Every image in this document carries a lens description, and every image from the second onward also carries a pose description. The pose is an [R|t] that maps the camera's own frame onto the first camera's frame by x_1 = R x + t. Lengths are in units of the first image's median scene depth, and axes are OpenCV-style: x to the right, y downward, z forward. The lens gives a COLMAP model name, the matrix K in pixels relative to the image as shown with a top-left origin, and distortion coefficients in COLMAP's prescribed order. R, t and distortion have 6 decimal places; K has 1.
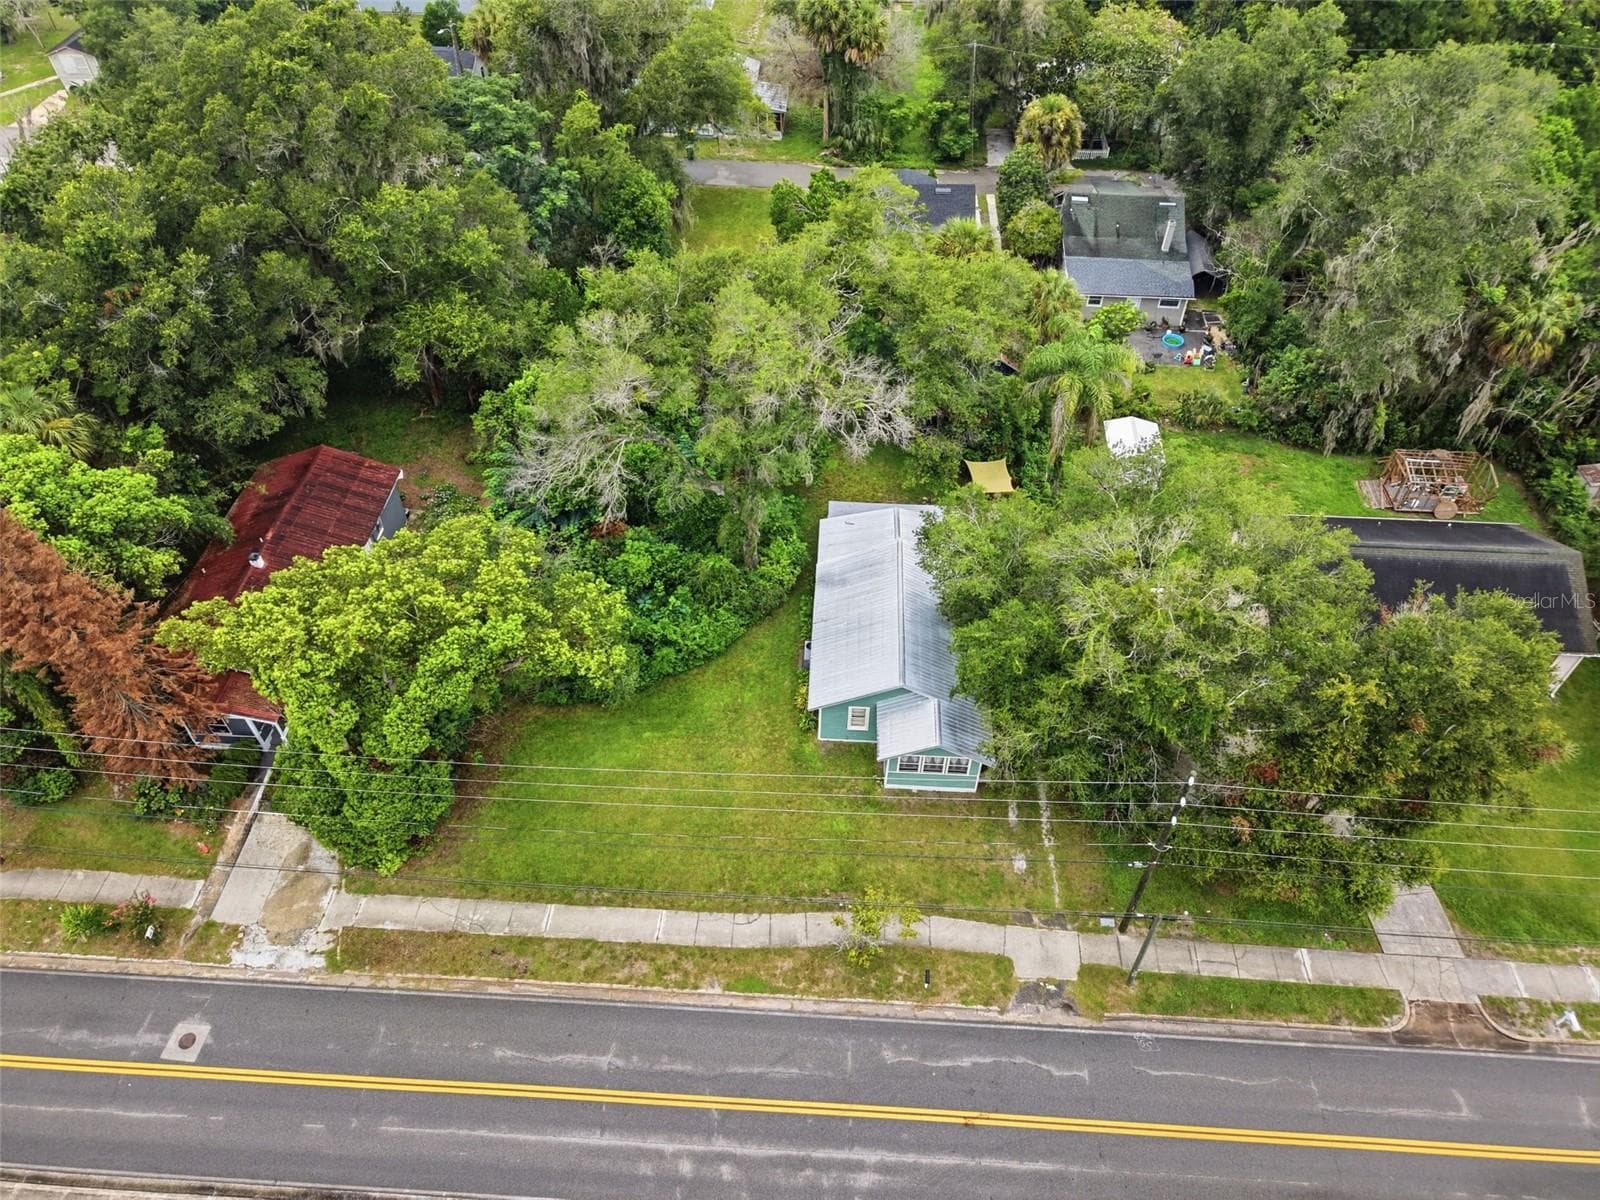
lens RADIAL K [[1069.5, 0, 796.7], [0, 1069.5, 599.0], [0, 0, 1]] dist [0.025742, -0.025670]
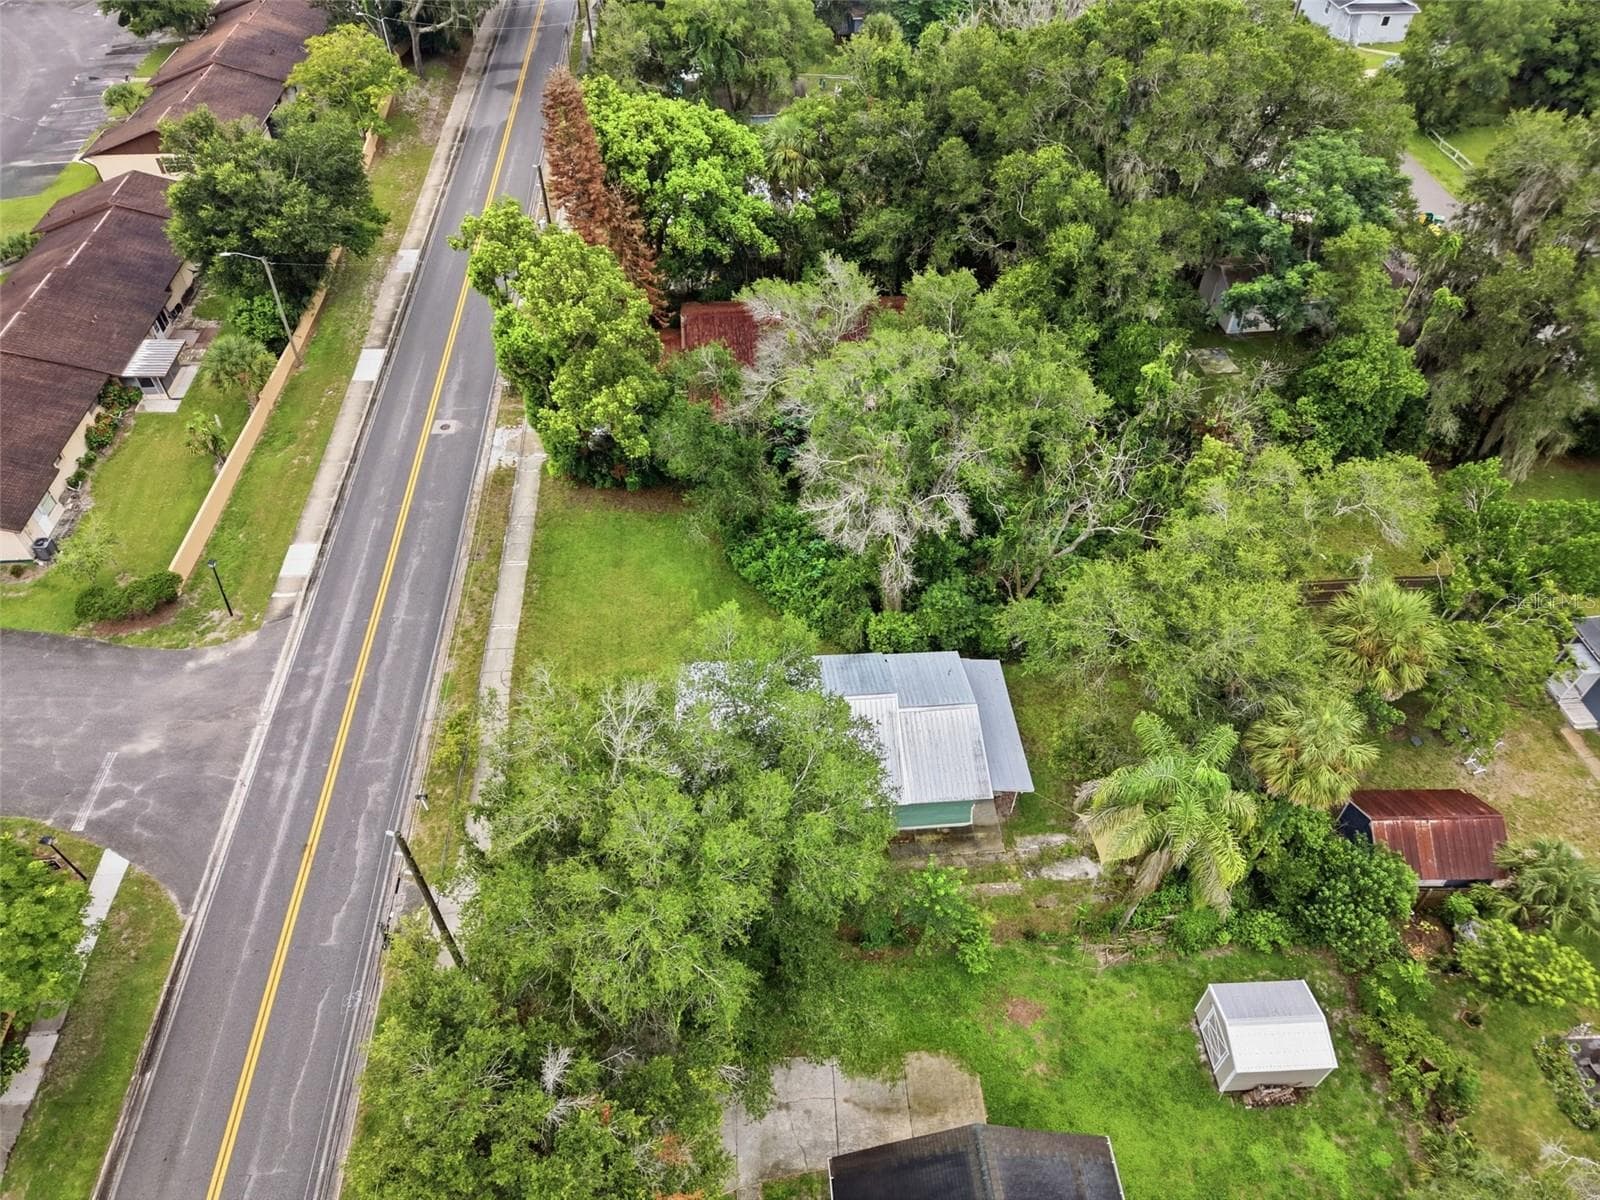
lens RADIAL K [[1069.5, 0, 802.8], [0, 1069.5, 594.3], [0, 0, 1]] dist [0.025742, -0.025670]
pose [[0.126678, 0.708535, -0.694213, 0.736576], [-0.717547, 0.548671, 0.429054, -0.487595], [0.684894, 0.443778, 0.577911, 0.488383]]
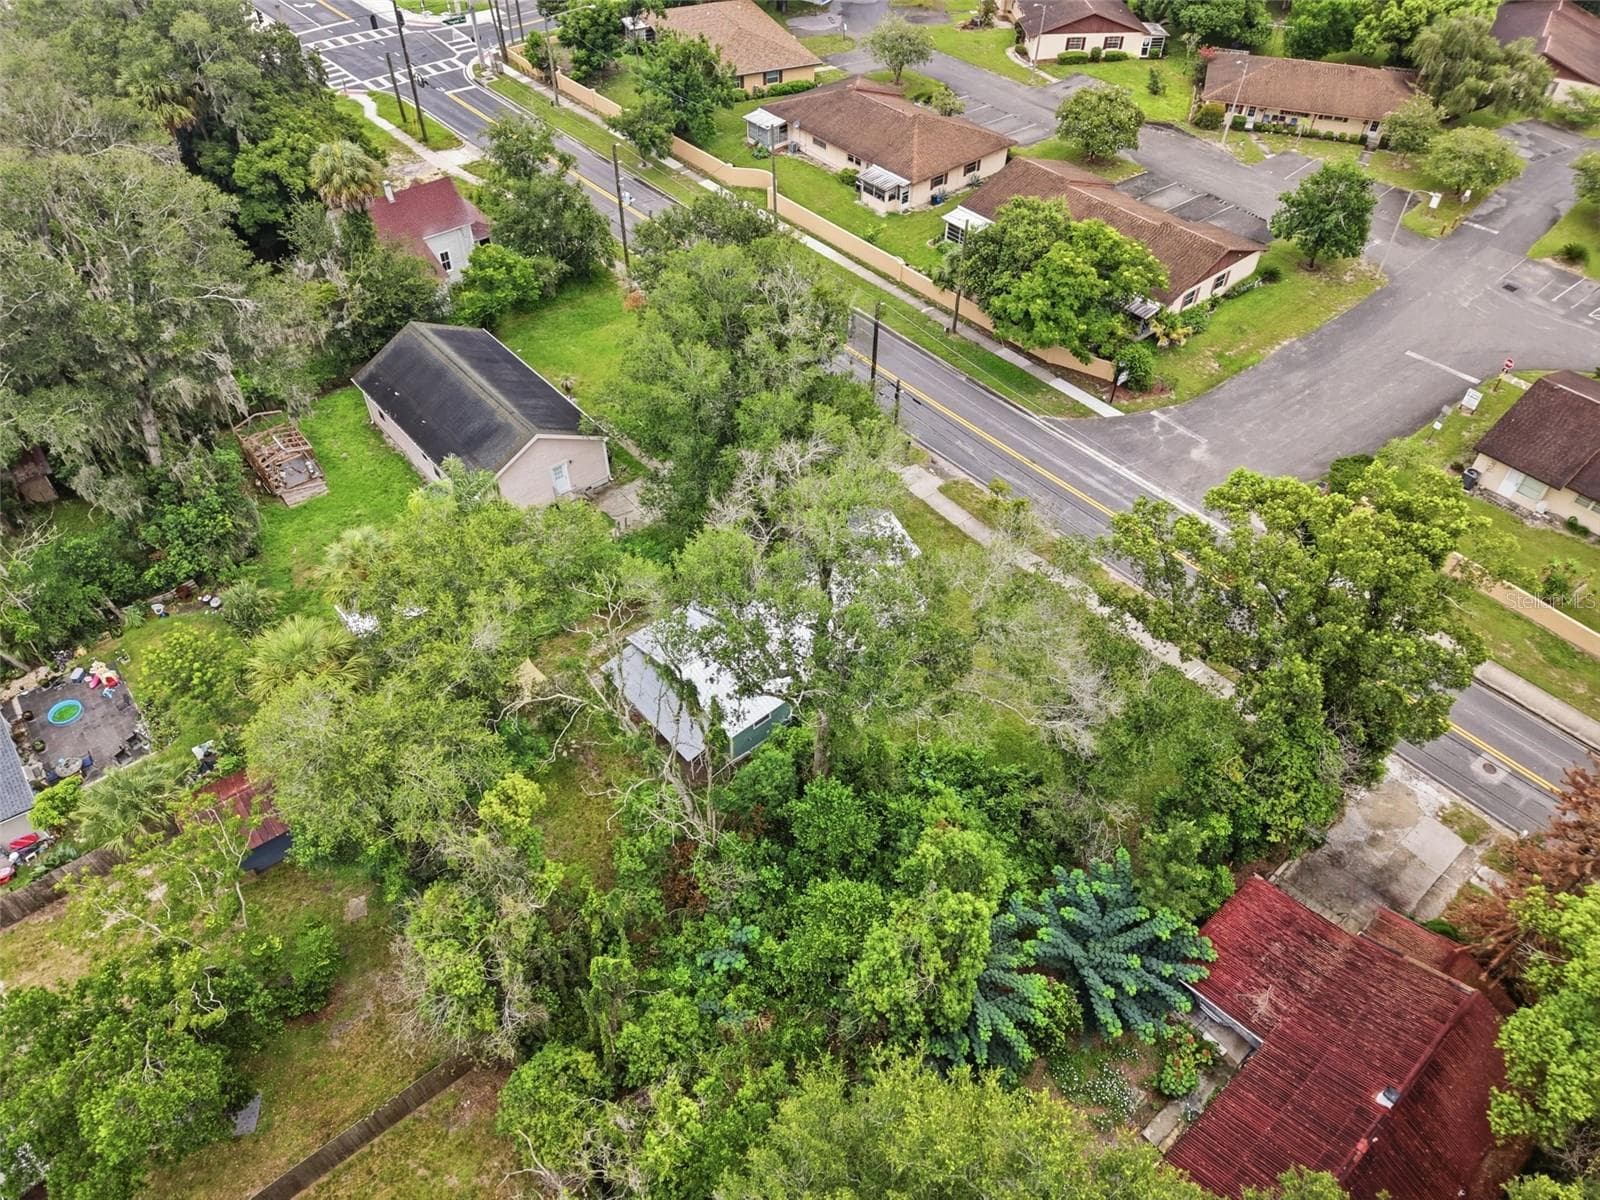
lens RADIAL K [[1069.5, 0, 803.3], [0, 1069.5, 600.1], [0, 0, 1]] dist [0.025742, -0.025670]
pose [[-0.691038, -0.527342, 0.494344, -0.477974], [0.510398, 0.128275, 0.850317, -0.981125], [-0.511820, 0.839914, 0.180511, 0.918176]]
